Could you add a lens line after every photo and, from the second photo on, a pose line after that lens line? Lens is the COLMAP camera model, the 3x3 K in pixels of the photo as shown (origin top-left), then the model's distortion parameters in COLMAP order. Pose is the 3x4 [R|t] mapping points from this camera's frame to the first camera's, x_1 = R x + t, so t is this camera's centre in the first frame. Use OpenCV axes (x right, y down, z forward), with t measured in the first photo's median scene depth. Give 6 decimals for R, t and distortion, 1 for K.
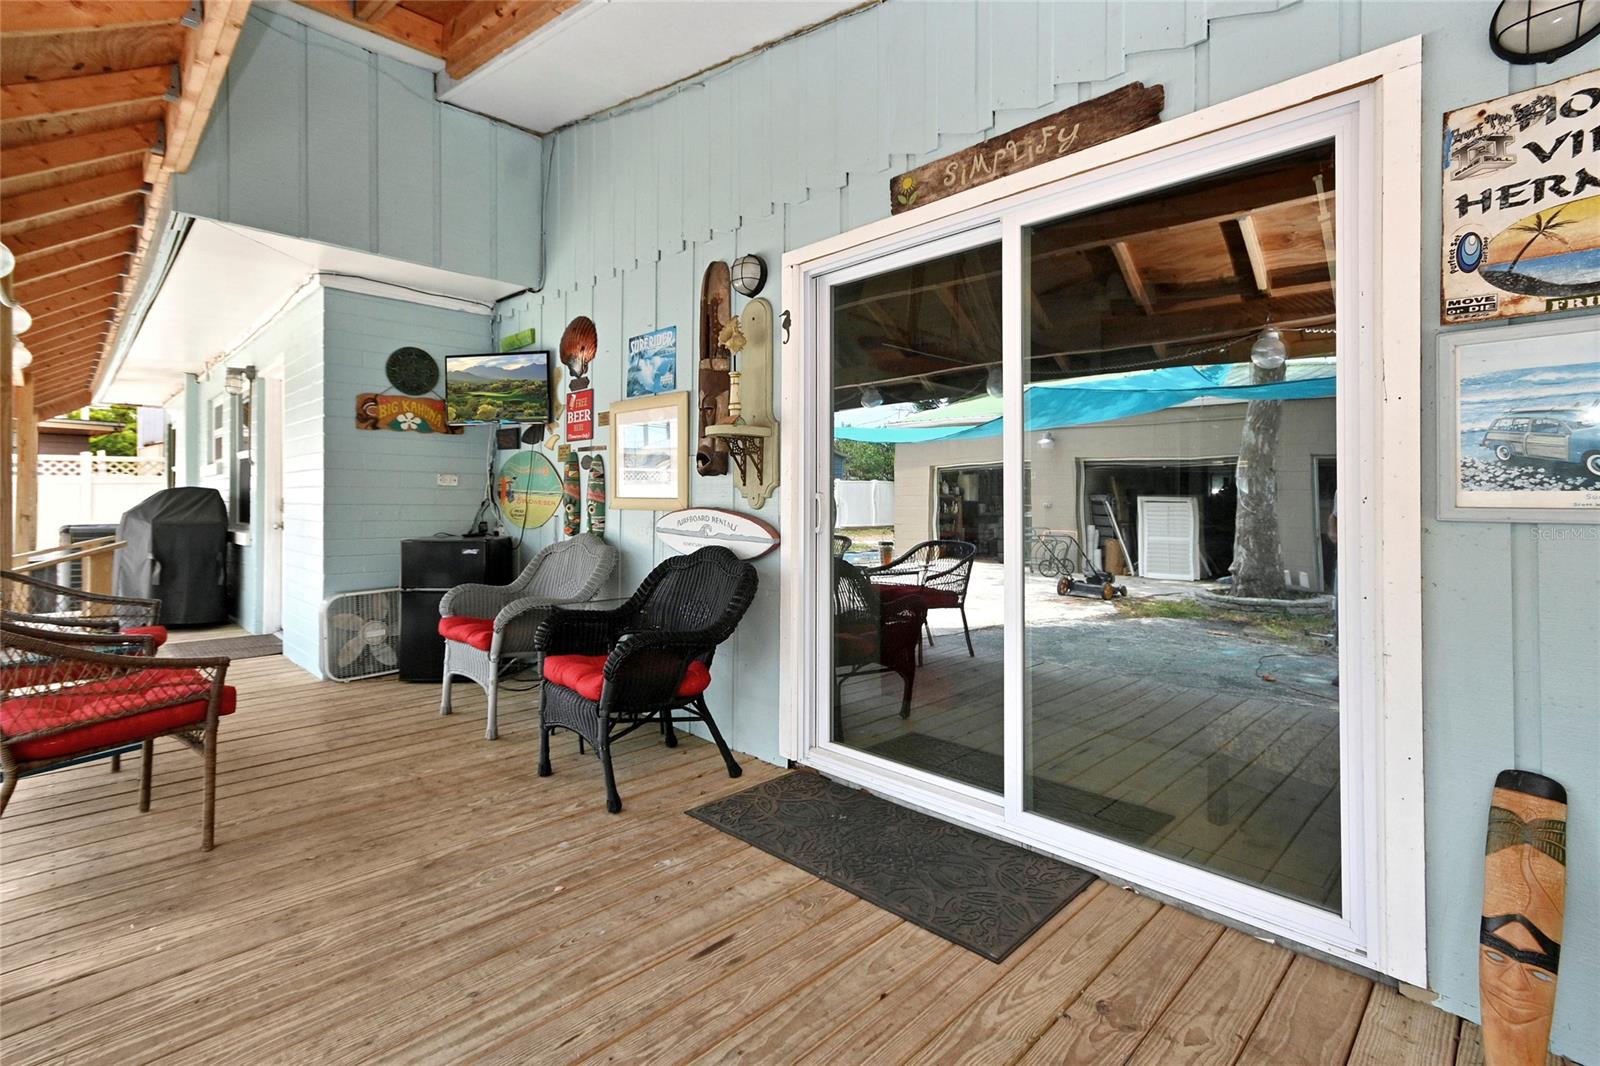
lens RADIAL K [[699.6, 0, 800.4], [0, 699.6, 496.1], [0, 0, 1]] dist [0.017421, 0.000234]
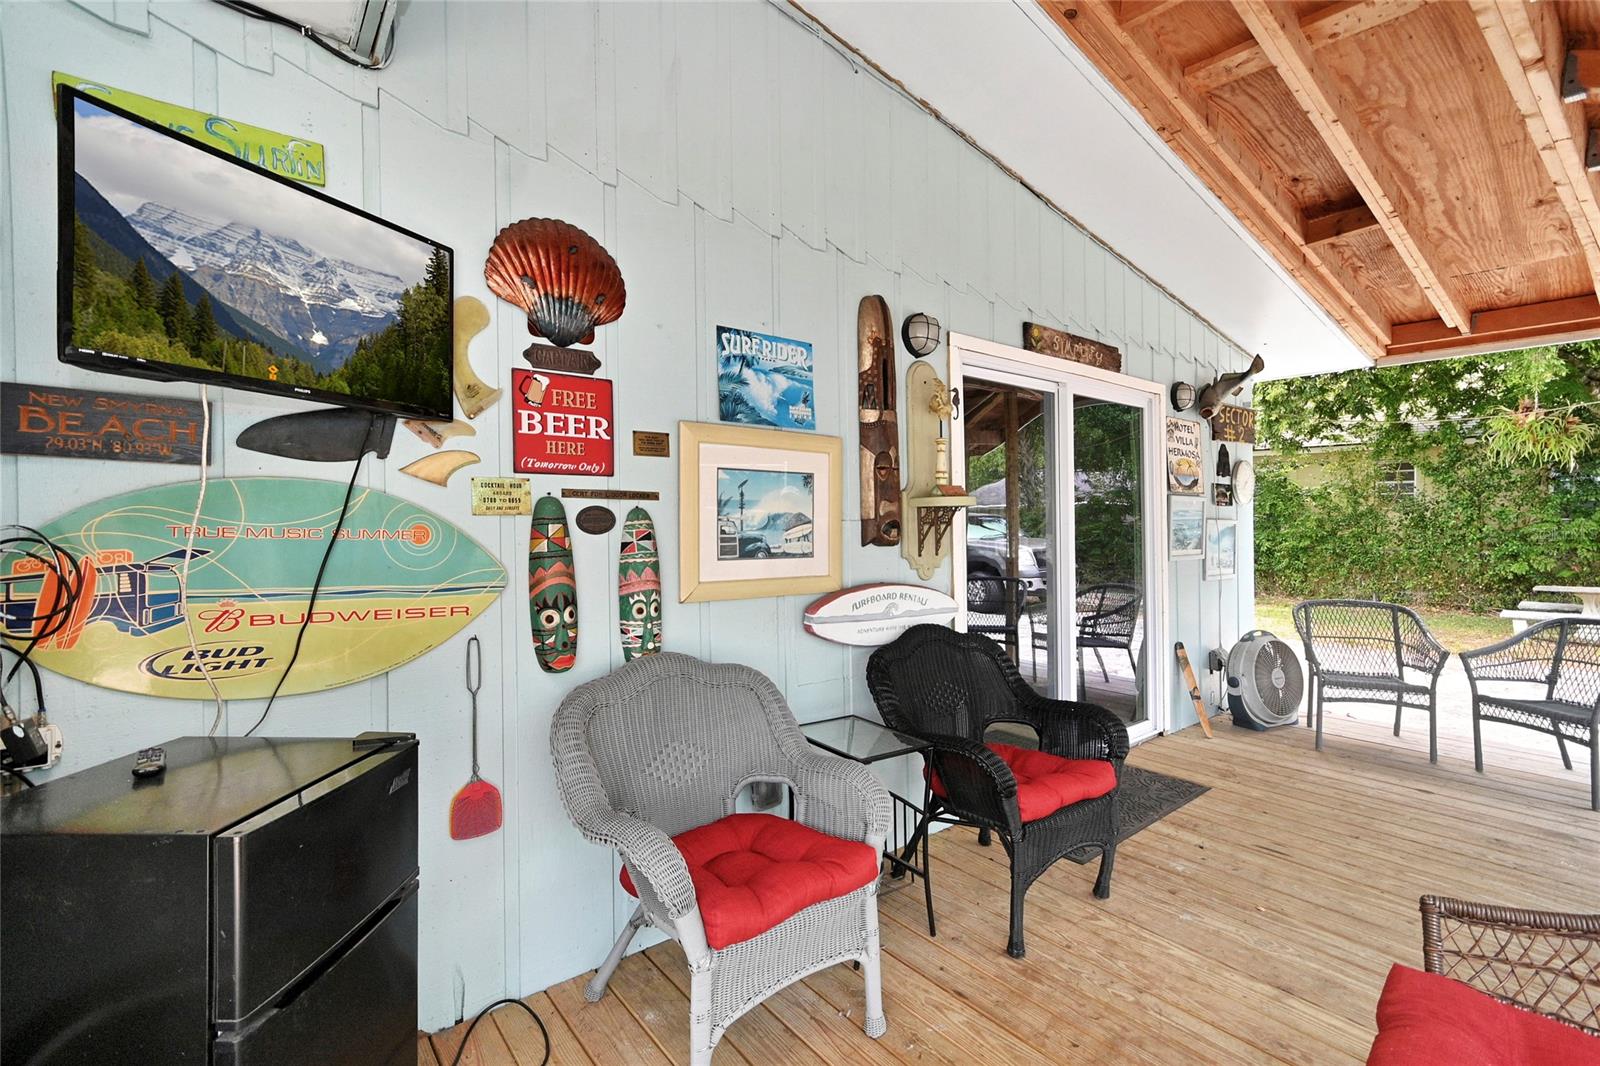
lens RADIAL K [[722.1, 0, 795.2], [0, 722.1, 519.7], [0, 0, 1]] dist [0.009418, 0.000965]
pose [[0.135777, -0.002463, 0.990736, -1.009364], [-0.003002, 0.999991, 0.002897, -0.063097], [-0.990735, -0.003367, 0.135768, 0.977842]]
